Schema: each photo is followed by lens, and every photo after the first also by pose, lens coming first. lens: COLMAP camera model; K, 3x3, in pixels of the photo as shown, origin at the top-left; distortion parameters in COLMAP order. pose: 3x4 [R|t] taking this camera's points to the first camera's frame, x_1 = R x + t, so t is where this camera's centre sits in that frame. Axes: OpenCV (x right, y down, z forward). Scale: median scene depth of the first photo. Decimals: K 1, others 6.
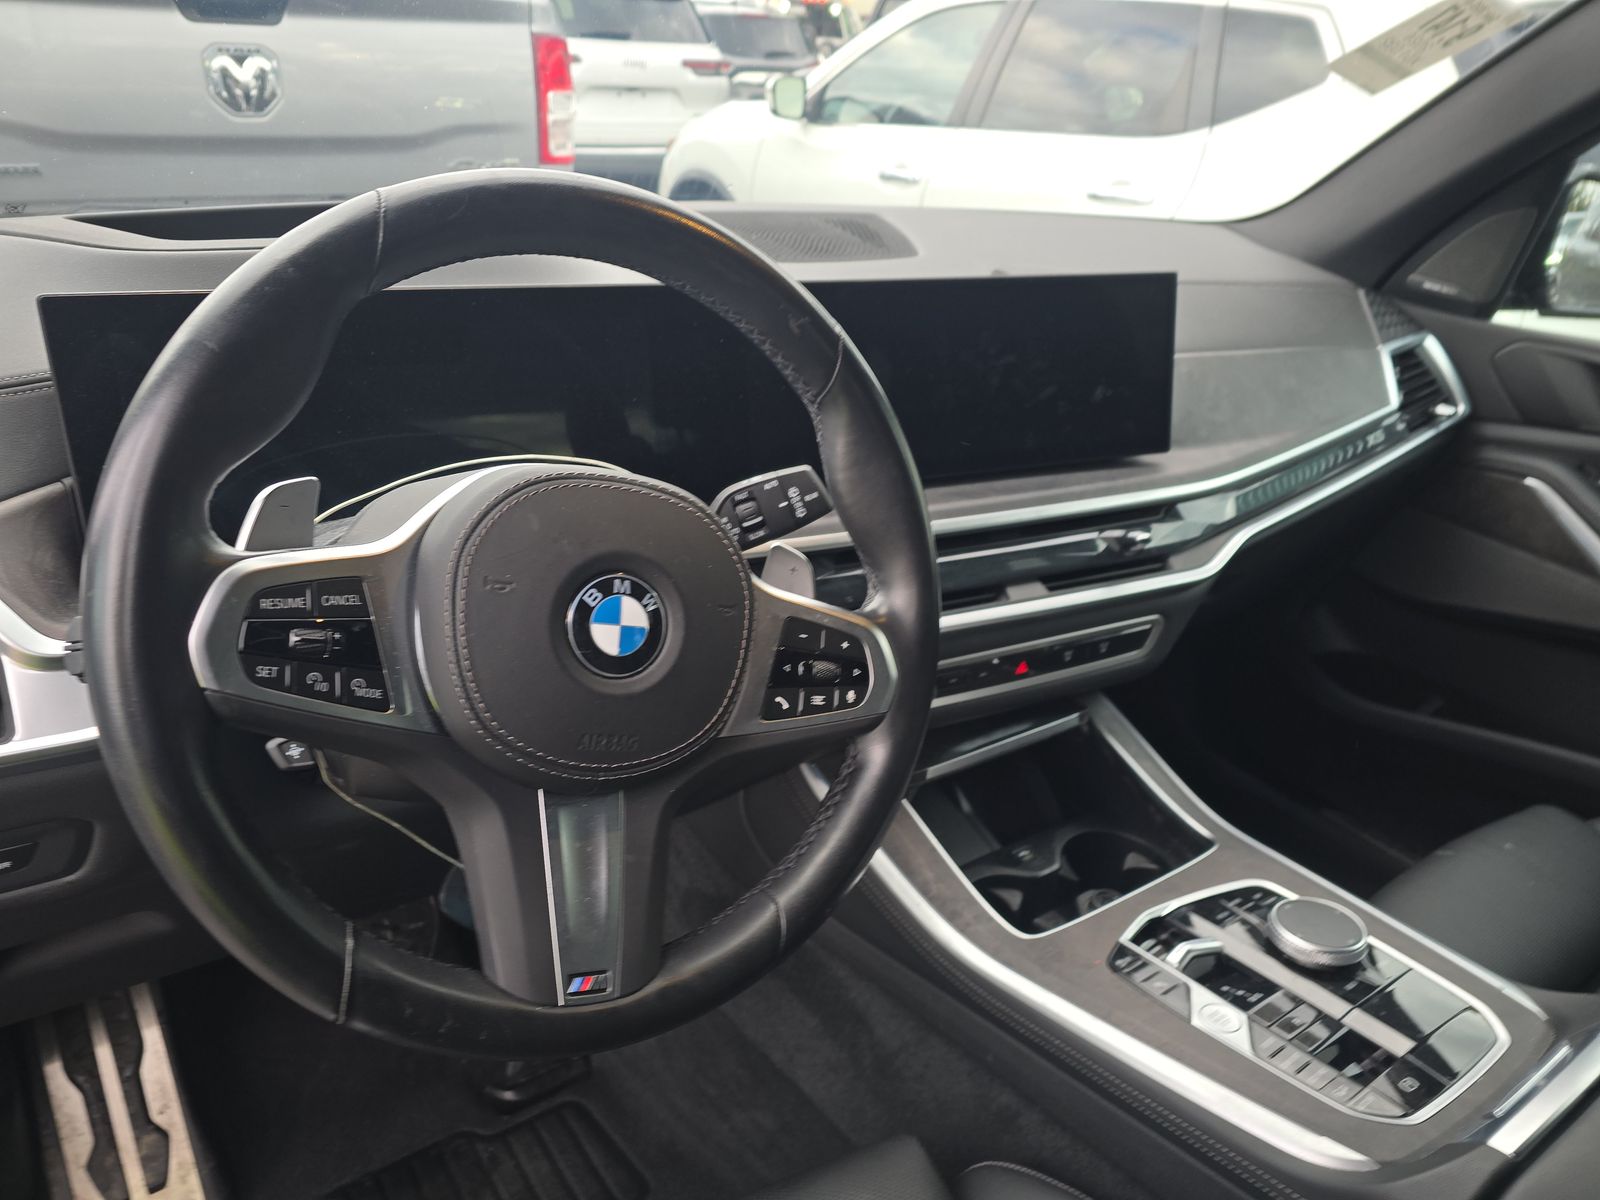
lens RADIAL K [[1107.4, 0, 800.0], [0, 1107.4, 600.0], [0, 0, 1]] dist [-0.003369, -0.002907]
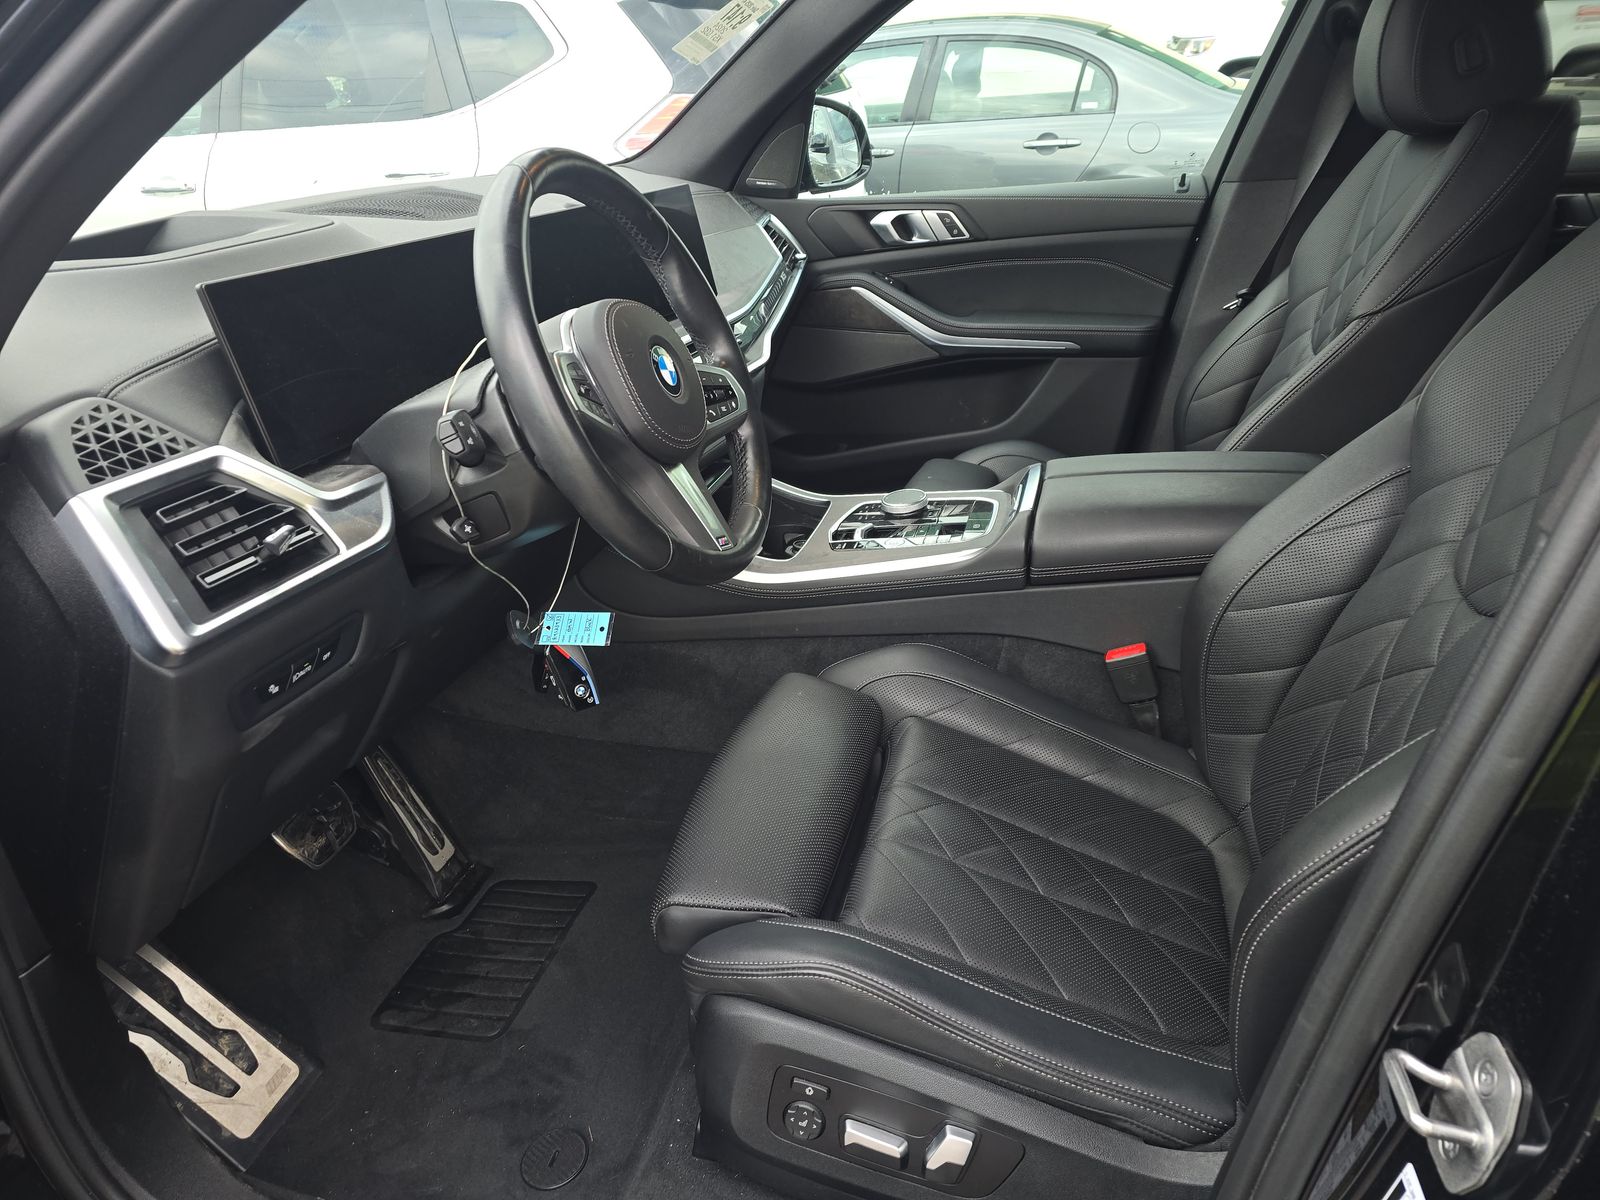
lens RADIAL K [[1066.3, 0, 800.0], [0, 1066.3, 600.0], [0, 0, 1]] dist [0.048514, -0.001241]
pose [[0.756812, -0.361705, 0.544431, -0.505420], [0.349575, 0.927782, 0.130448, 0.101378], [-0.552297, 0.091595, 0.828600, -0.288632]]
